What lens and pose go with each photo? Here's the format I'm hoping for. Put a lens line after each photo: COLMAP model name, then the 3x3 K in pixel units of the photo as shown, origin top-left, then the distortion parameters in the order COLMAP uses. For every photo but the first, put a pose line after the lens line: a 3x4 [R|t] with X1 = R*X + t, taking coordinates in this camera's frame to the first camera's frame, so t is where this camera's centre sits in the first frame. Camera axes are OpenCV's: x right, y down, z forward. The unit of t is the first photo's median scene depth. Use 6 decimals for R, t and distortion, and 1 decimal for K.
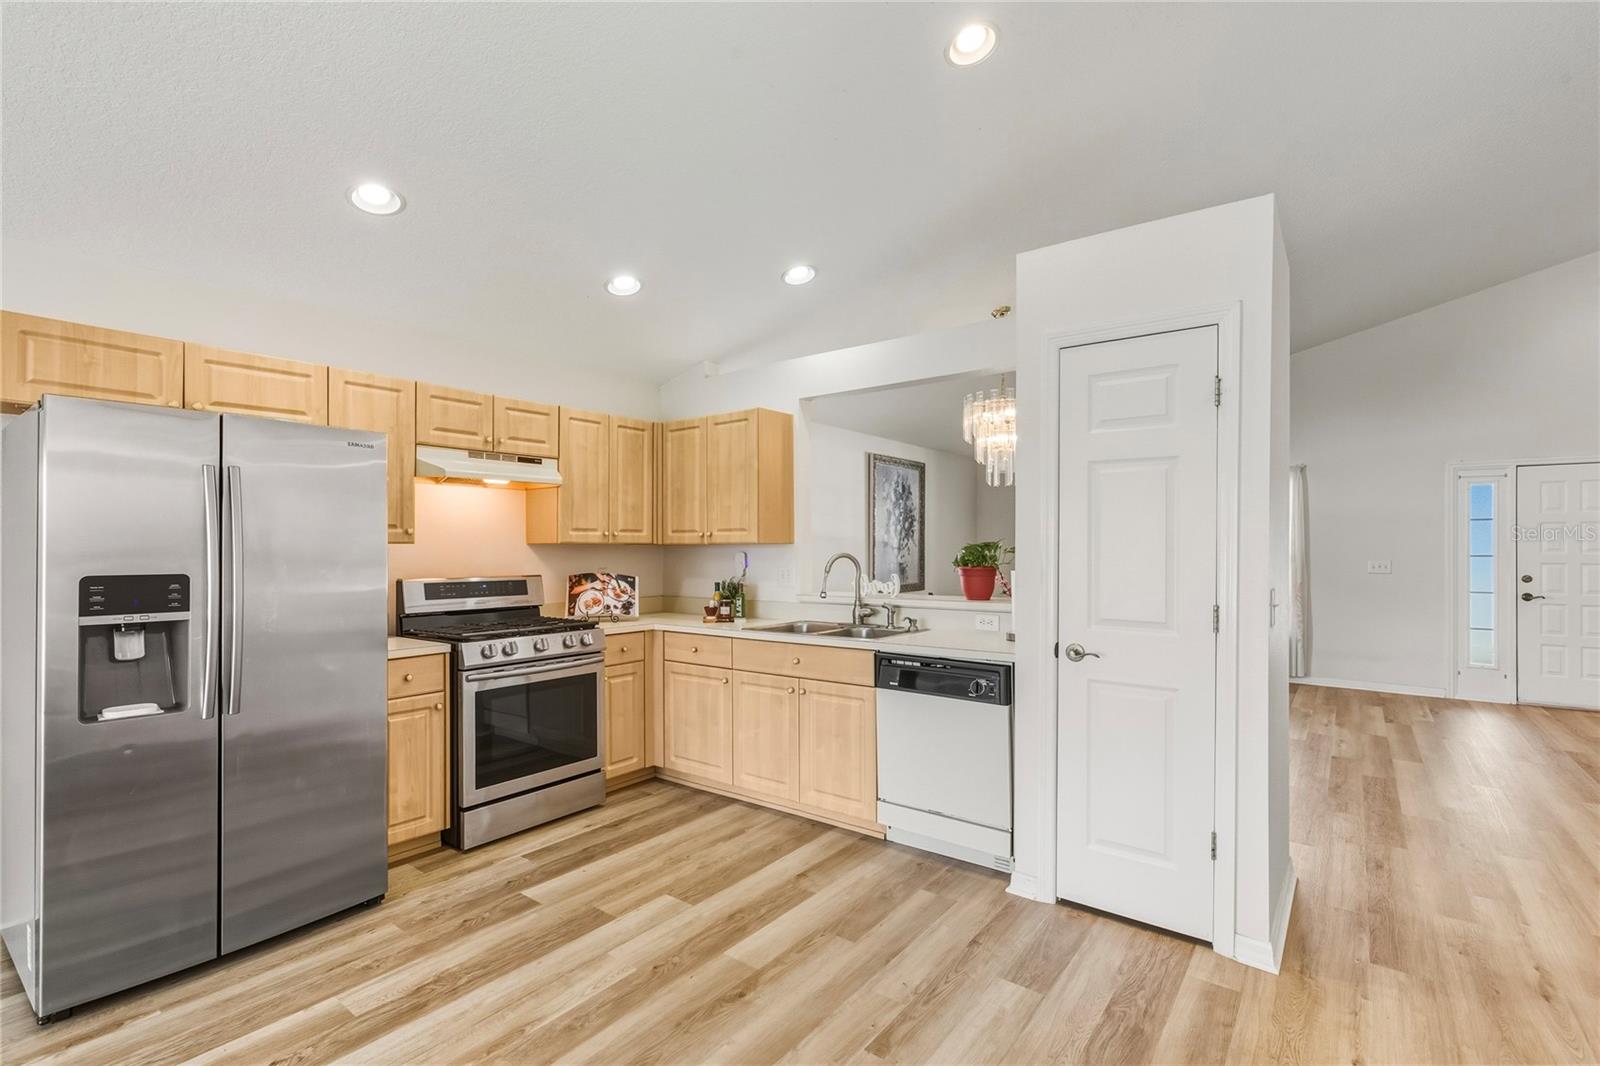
lens RADIAL K [[722.7, 0, 798.8], [0, 722.7, 541.6], [0, 0, 1]] dist [-0.002253, -0.000166]
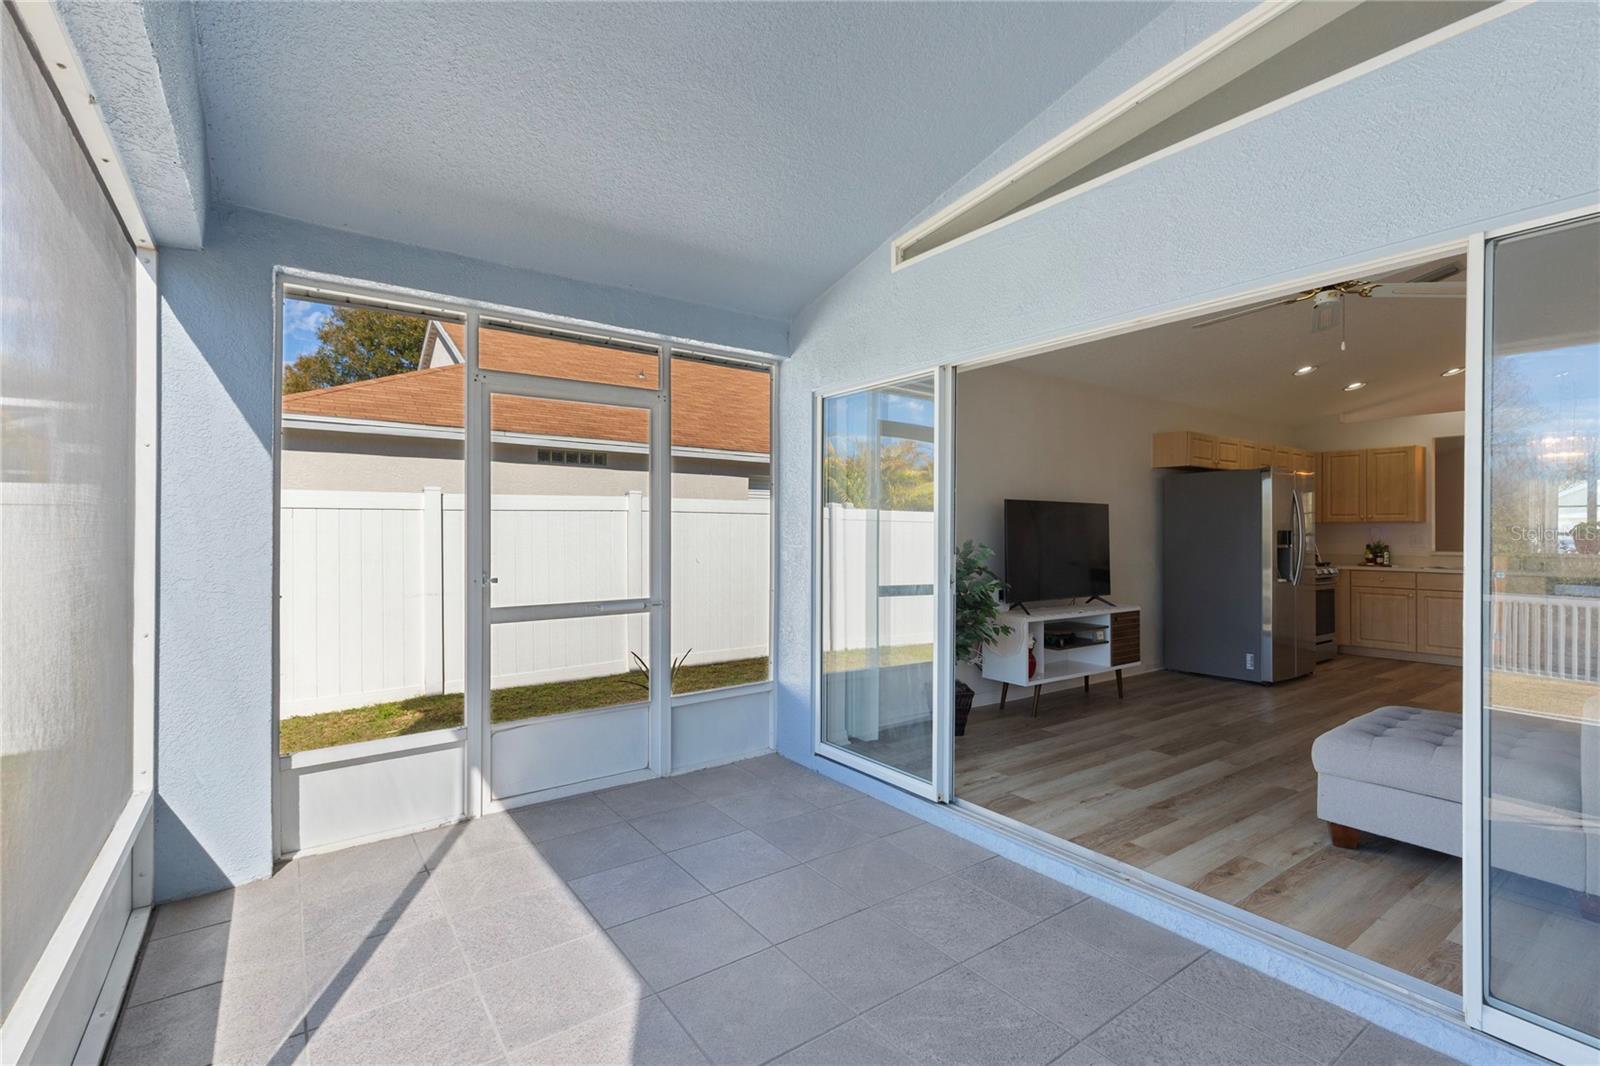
lens RADIAL K [[722.7, 0, 788.6], [0, 722.7, 532.9], [0, 0, 1]] dist [-0.002253, -0.000166]
pose [[0.956074, 0.005155, -0.293078, -1.127976], [-0.003940, 0.999981, 0.004734, 0.032075], [0.293097, -0.003371, 0.956077, -1.274688]]
